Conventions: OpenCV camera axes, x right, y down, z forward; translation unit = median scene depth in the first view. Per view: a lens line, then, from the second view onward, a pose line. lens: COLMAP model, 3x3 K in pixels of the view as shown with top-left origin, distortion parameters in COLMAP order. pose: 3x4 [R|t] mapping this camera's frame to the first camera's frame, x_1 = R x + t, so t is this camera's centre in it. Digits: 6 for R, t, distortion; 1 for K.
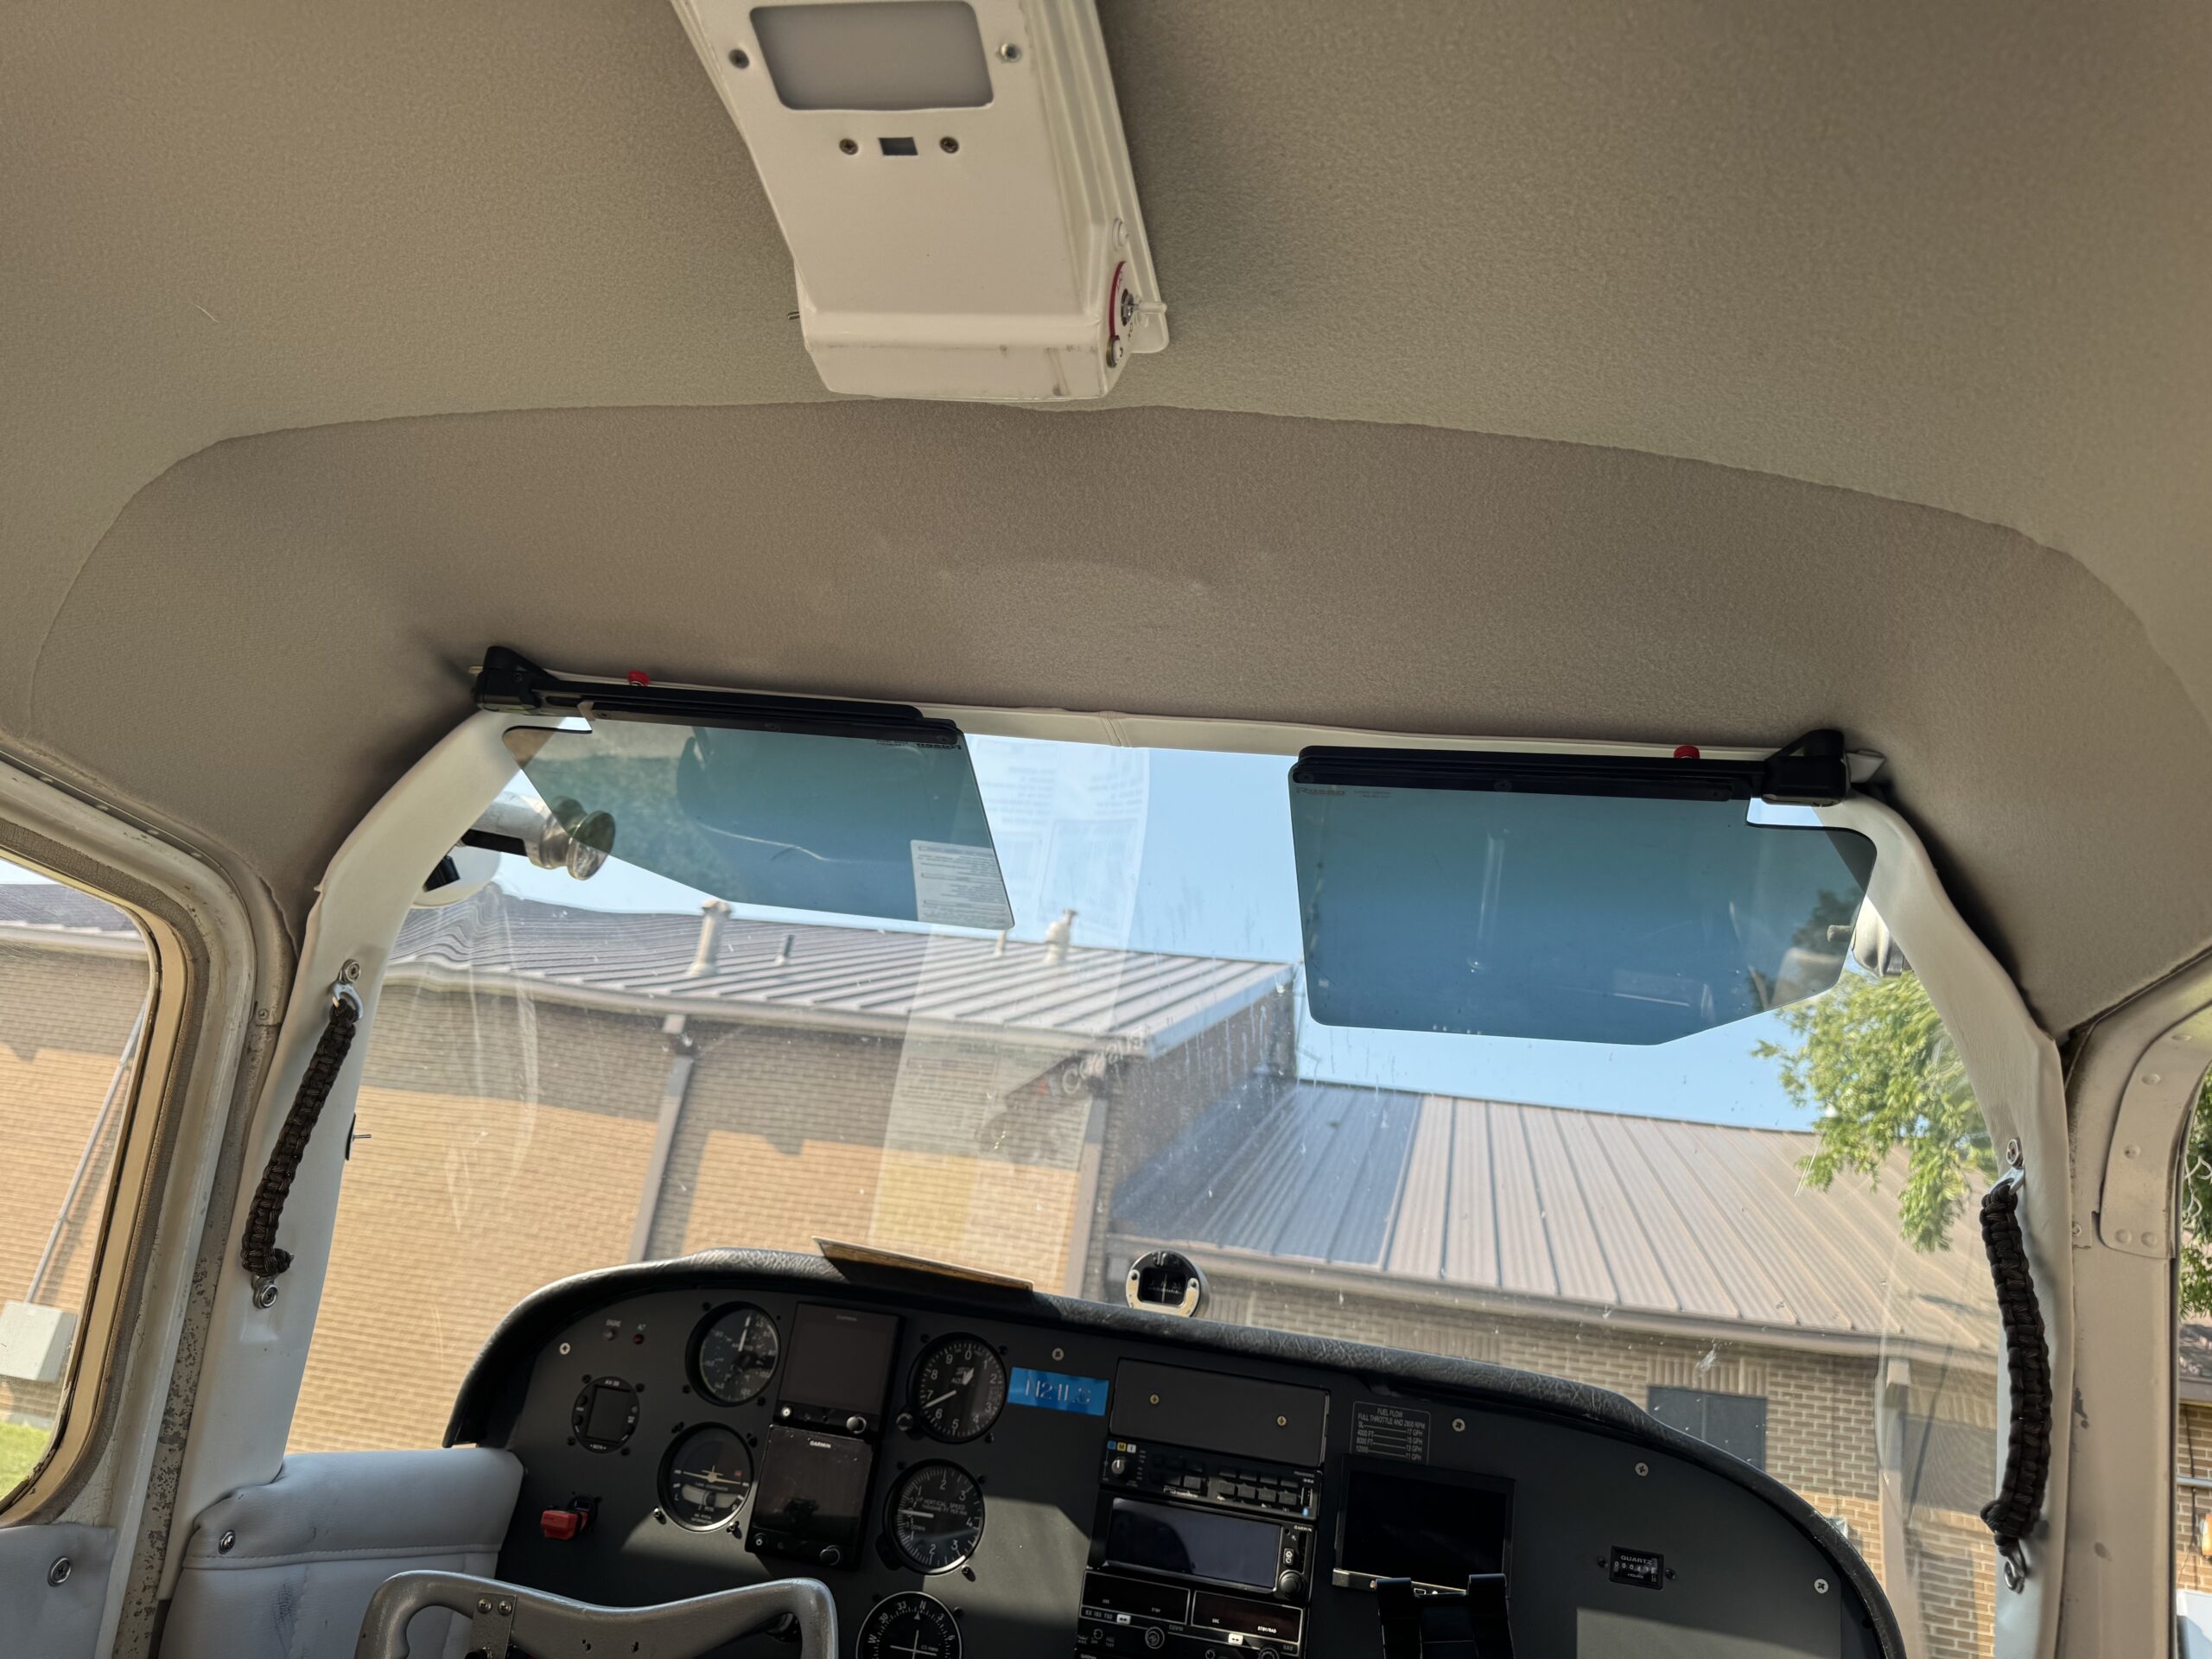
lens RADIAL K [[1568.9, 0, 1119.3], [0, 1568.9, 829.2], [0, 0, 1]] dist [0.024431, -0.031678]
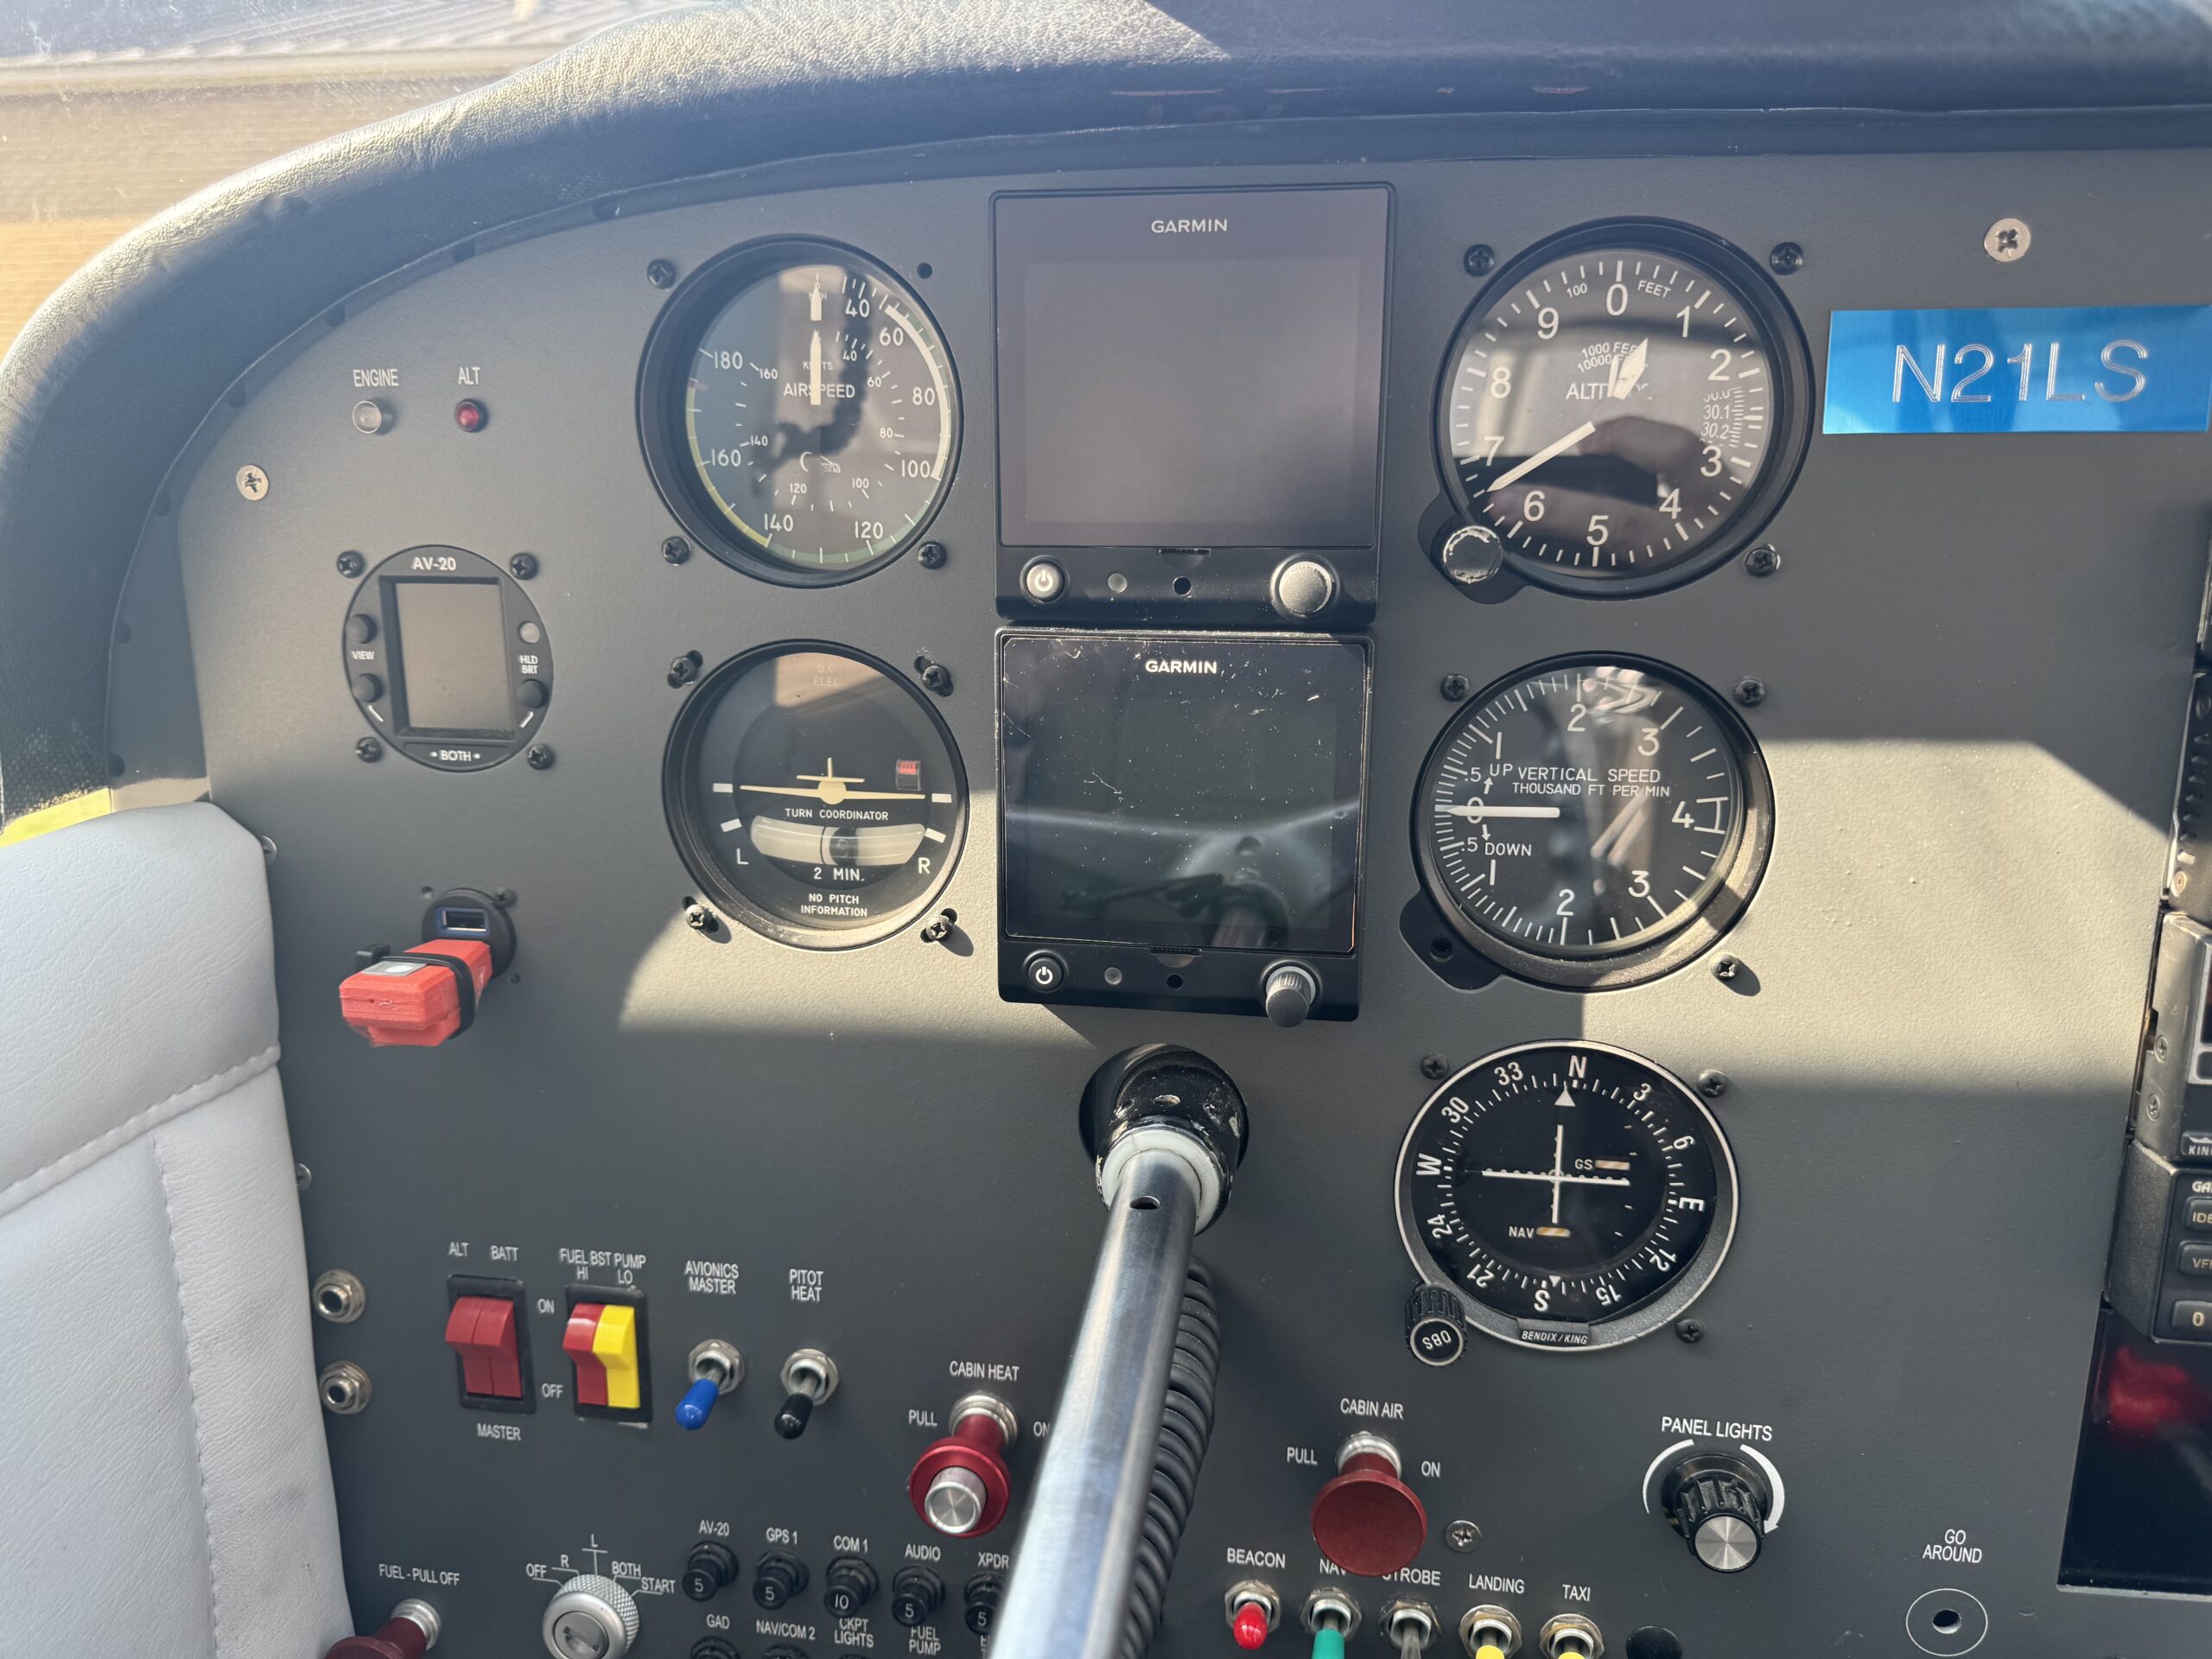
lens RADIAL K [[1596.9, 0, 1113.8], [0, 1596.9, 826.8], [0, 0, 1]] dist [0.005434, -0.097873]
pose [[0.989946, -0.139186, -0.025189, -0.194717], [0.129679, 0.821965, 0.554578, 0.244593], [-0.056485, -0.552269, 0.831751, 0.723328]]
